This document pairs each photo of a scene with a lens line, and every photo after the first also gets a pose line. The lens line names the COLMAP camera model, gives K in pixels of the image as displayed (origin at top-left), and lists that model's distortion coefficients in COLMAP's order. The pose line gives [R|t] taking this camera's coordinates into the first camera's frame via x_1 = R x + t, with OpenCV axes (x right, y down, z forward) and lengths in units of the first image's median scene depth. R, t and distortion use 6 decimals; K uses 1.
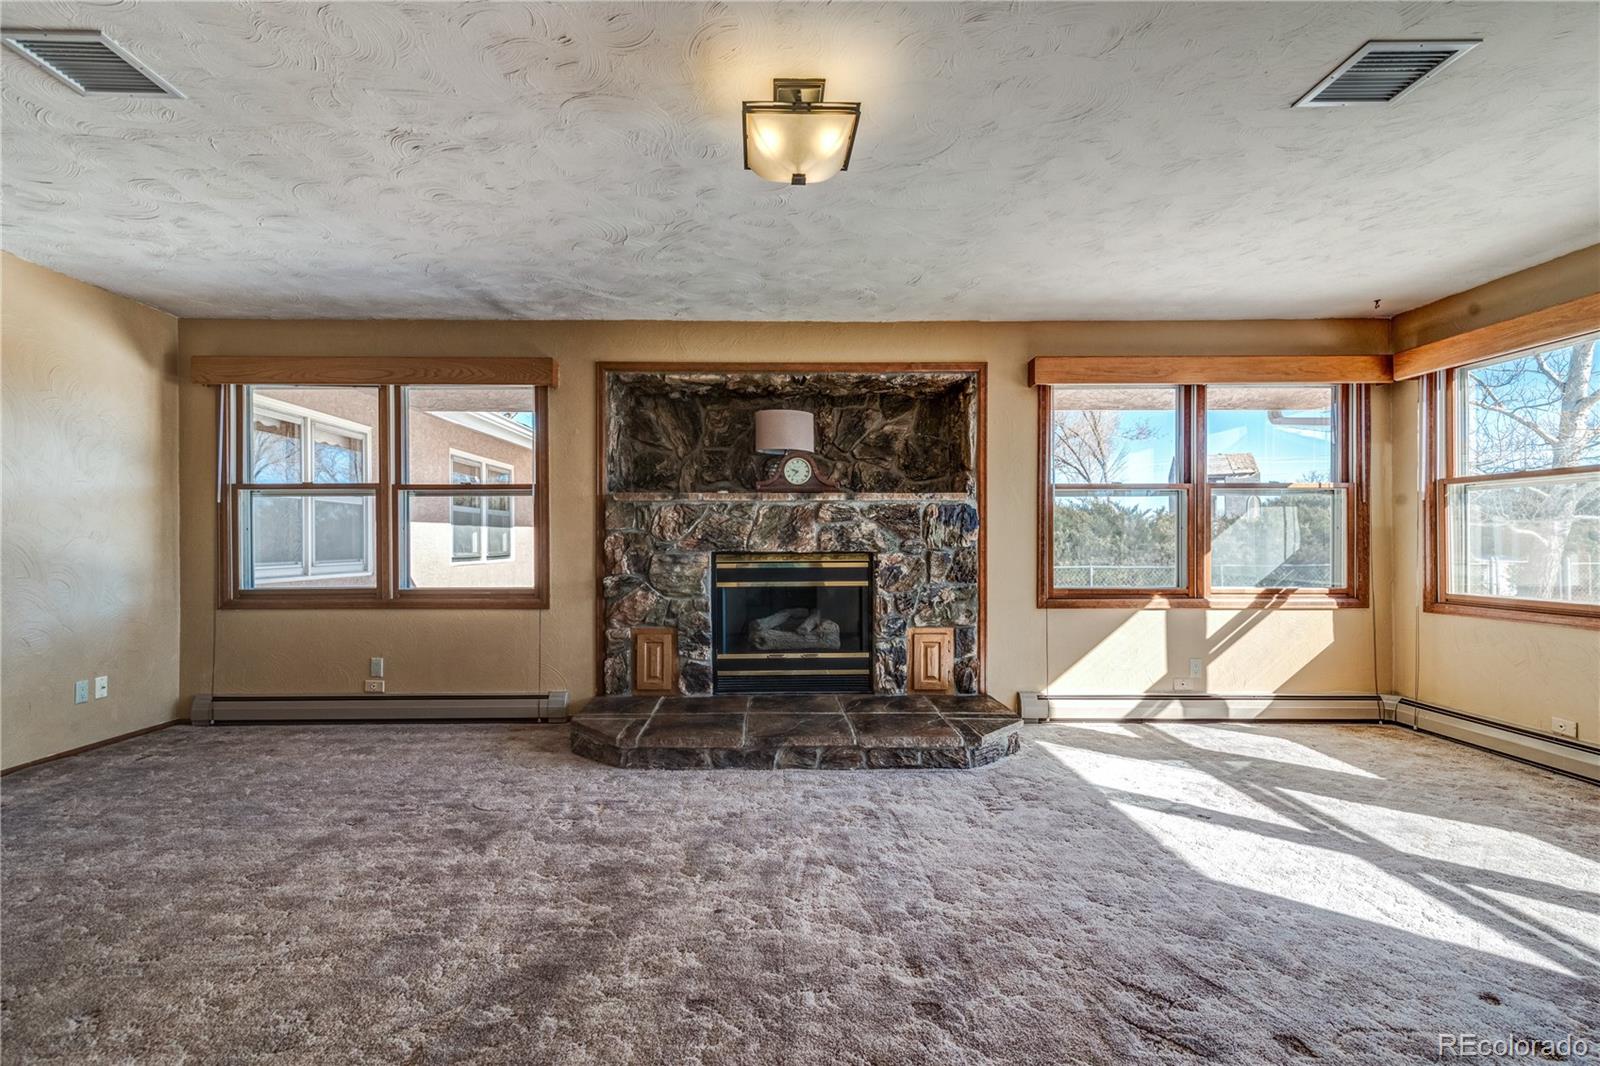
lens RADIAL K [[726.8, 0, 801.1], [0, 726.8, 548.1], [0, 0, 1]] dist [0.015211, 0.000370]
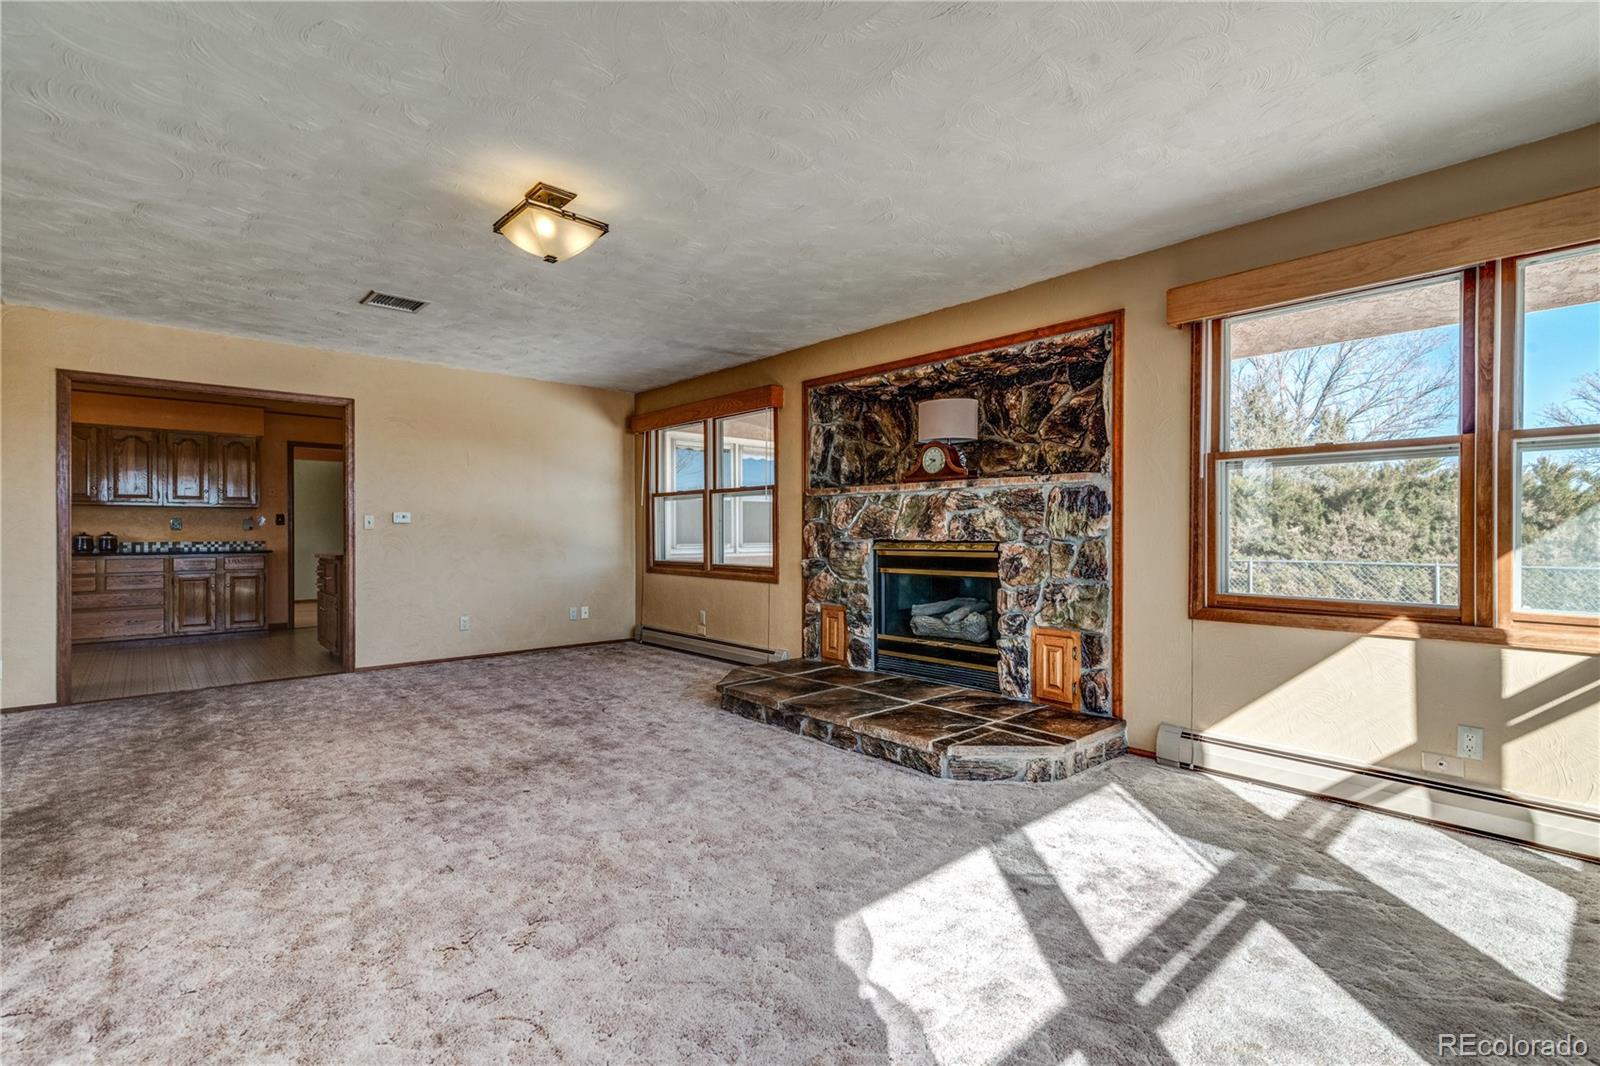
lens RADIAL K [[726.8, 0, 861.5], [0, 726.8, 537.7], [0, 0, 1]] dist [0.015211, 0.000370]
pose [[0.690061, 0.008757, -0.723698, 0.656664], [-0.003988, 0.999958, 0.008298, -0.006721], [0.723740, -0.002840, 0.690066, 0.234143]]
